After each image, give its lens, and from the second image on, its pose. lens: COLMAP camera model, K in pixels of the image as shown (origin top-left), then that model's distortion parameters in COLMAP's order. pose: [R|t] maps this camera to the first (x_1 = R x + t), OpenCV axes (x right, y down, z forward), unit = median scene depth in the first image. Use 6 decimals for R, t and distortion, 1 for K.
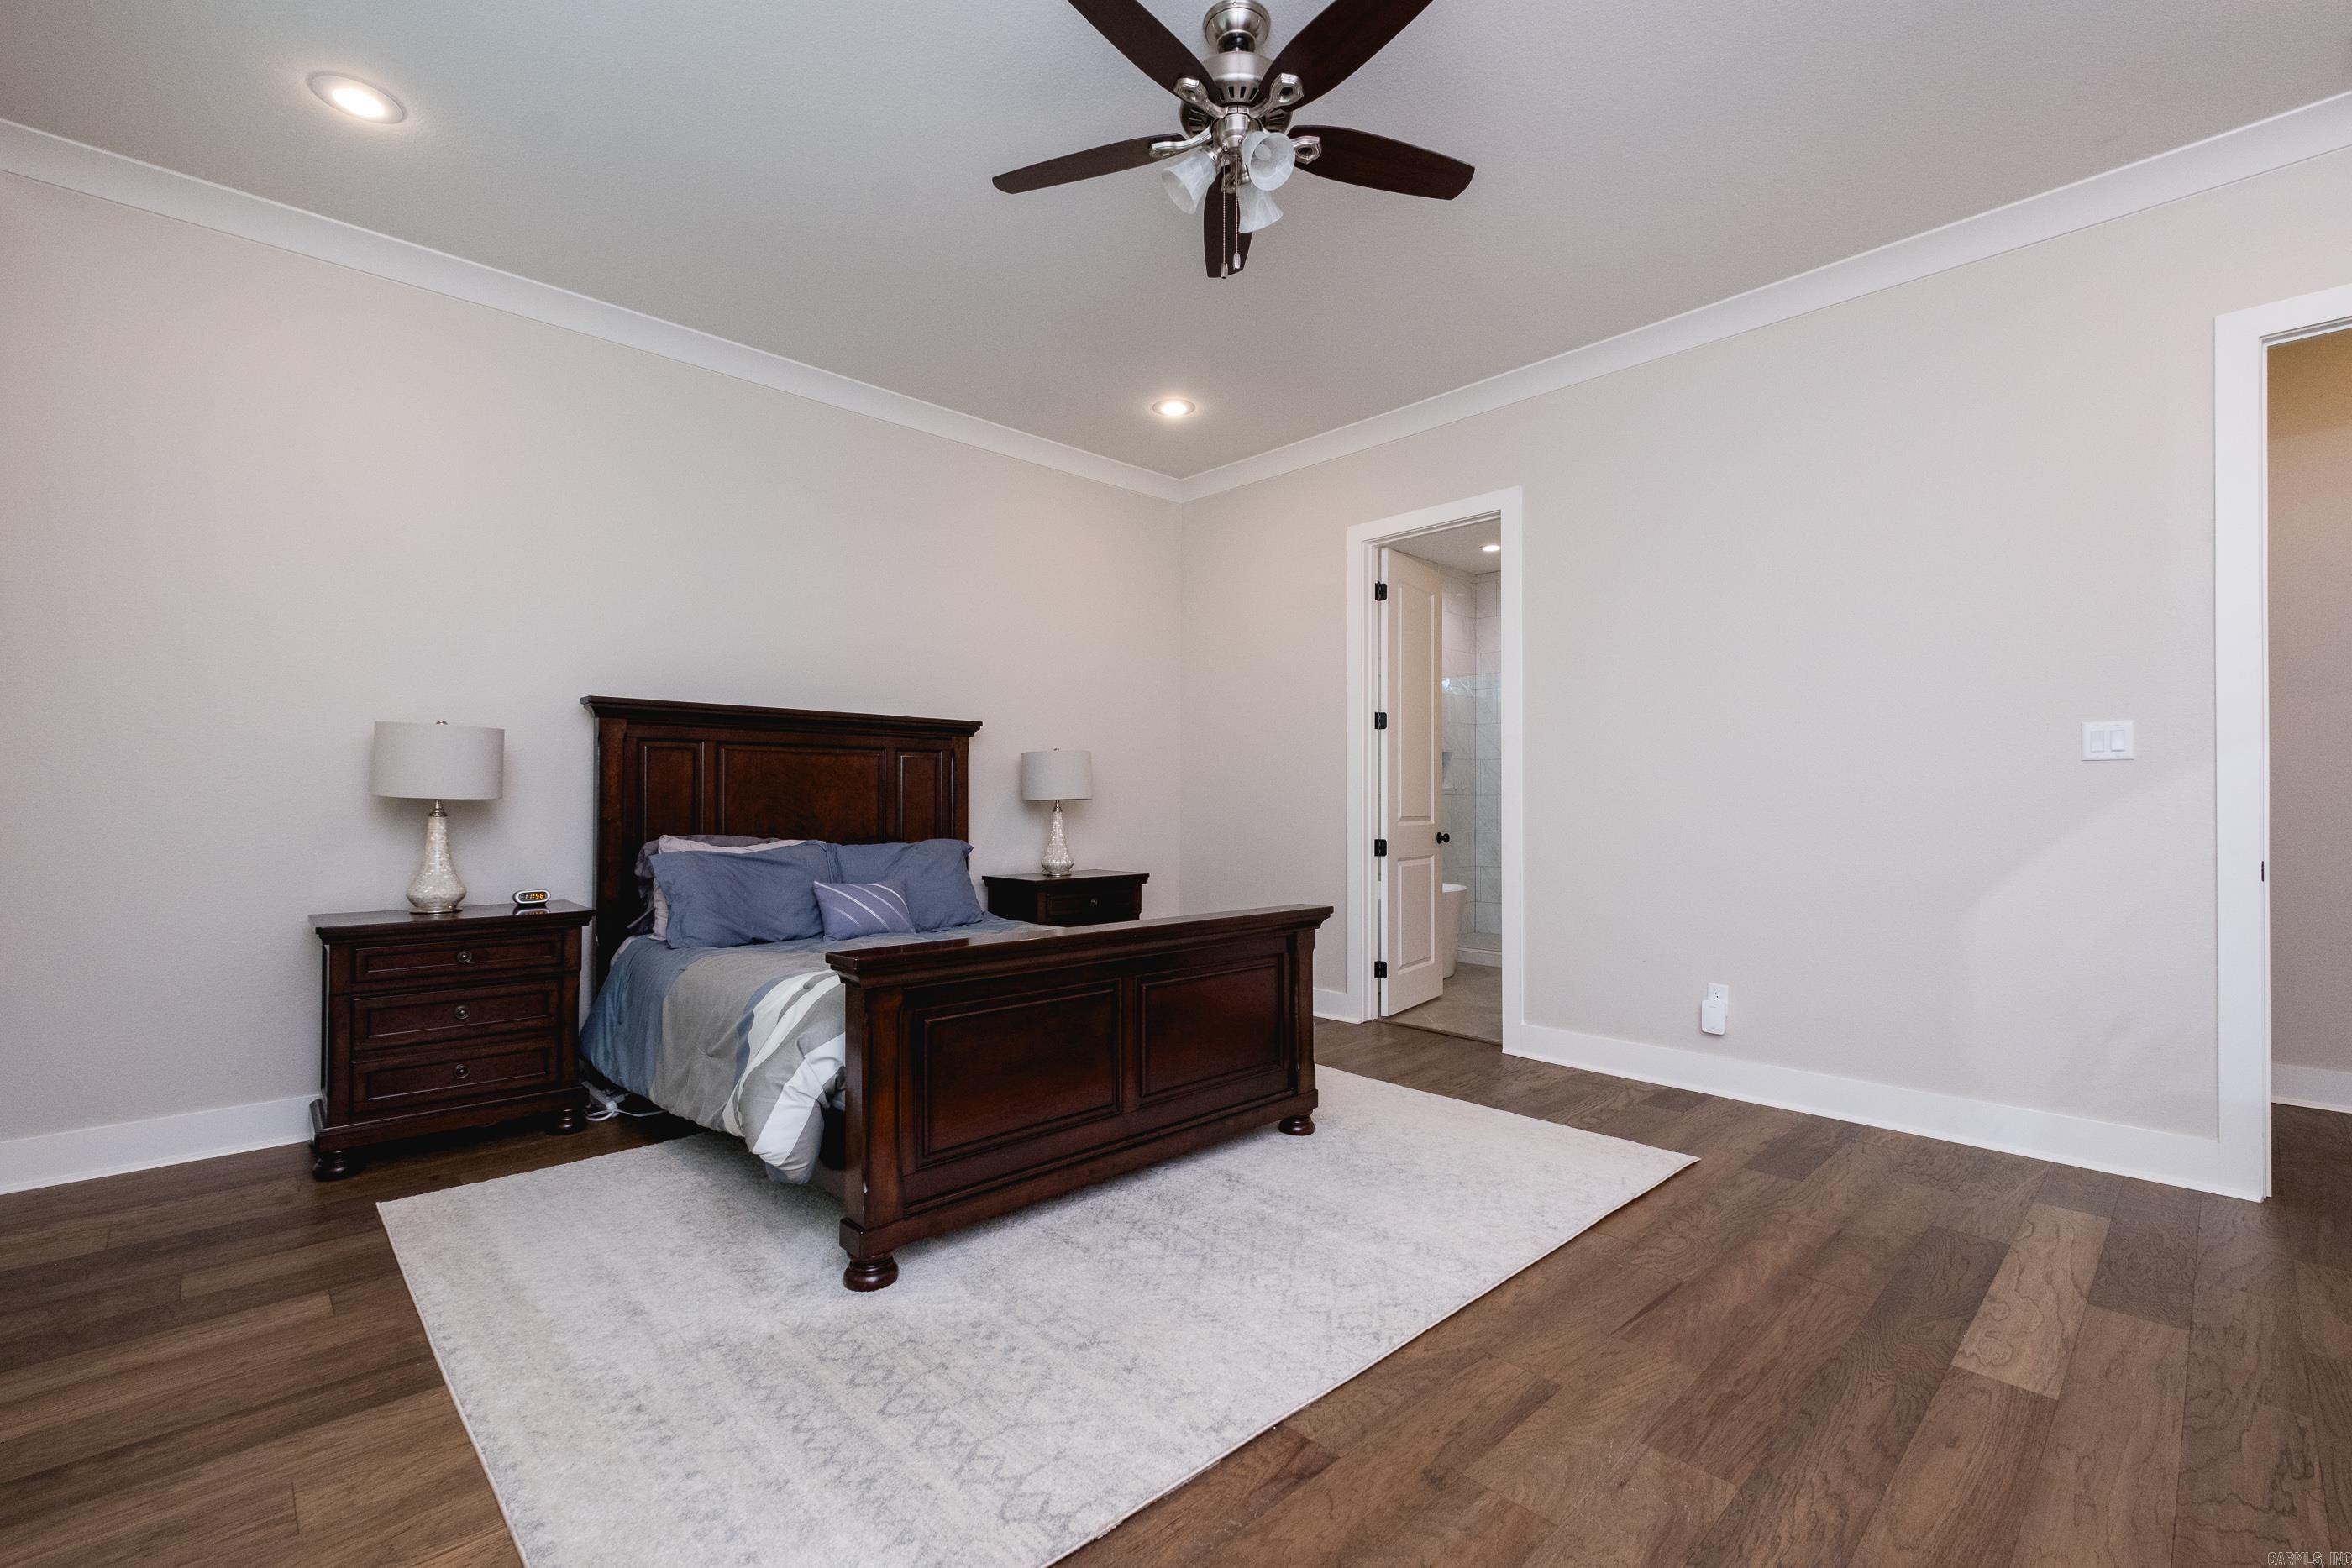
lens RADIAL K [[1048.6, 0, 1195.3], [0, 1048.6, 777.1], [0, 0, 1]] dist [0.004199, -0.004678]
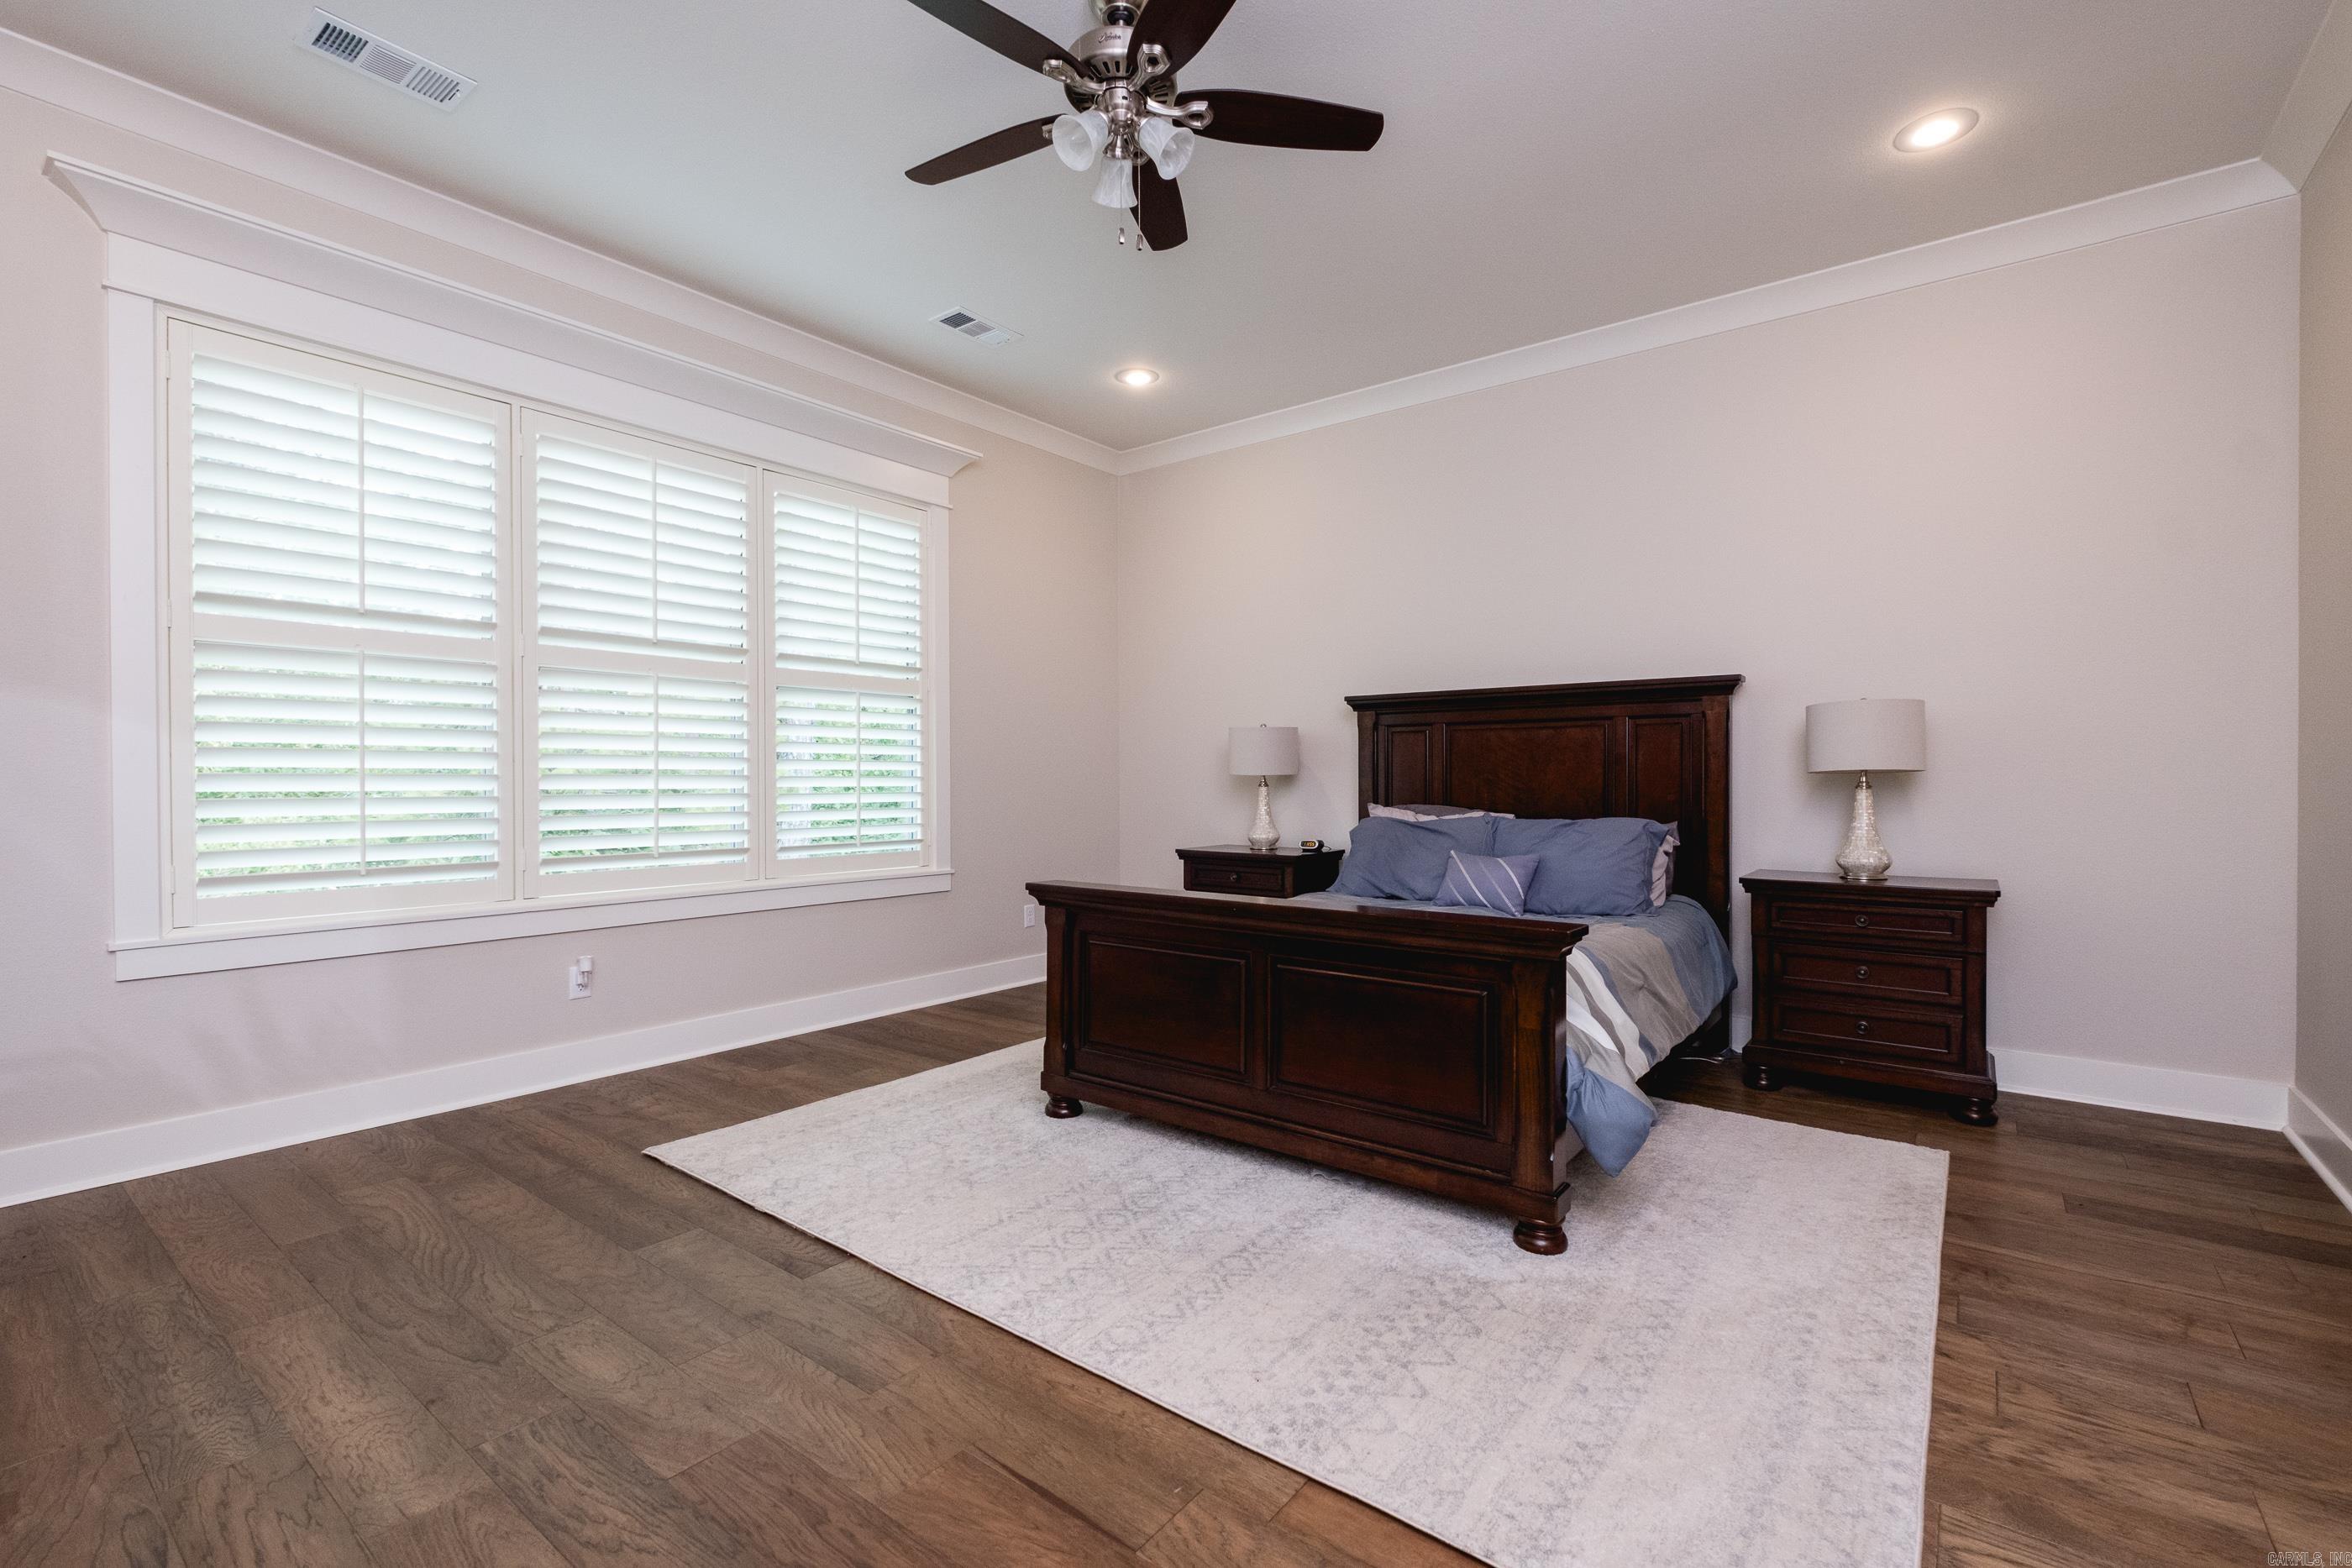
lens RADIAL K [[1048.6, 0, 1186.7], [0, 1048.6, 791.2], [0, 0, 1]] dist [0.004199, -0.004678]
pose [[0.123881, 0.015528, -0.992176, 0.785736], [0.026311, 0.999475, 0.018927, 0.013048], [0.991948, -0.028449, 0.123408, 0.702200]]
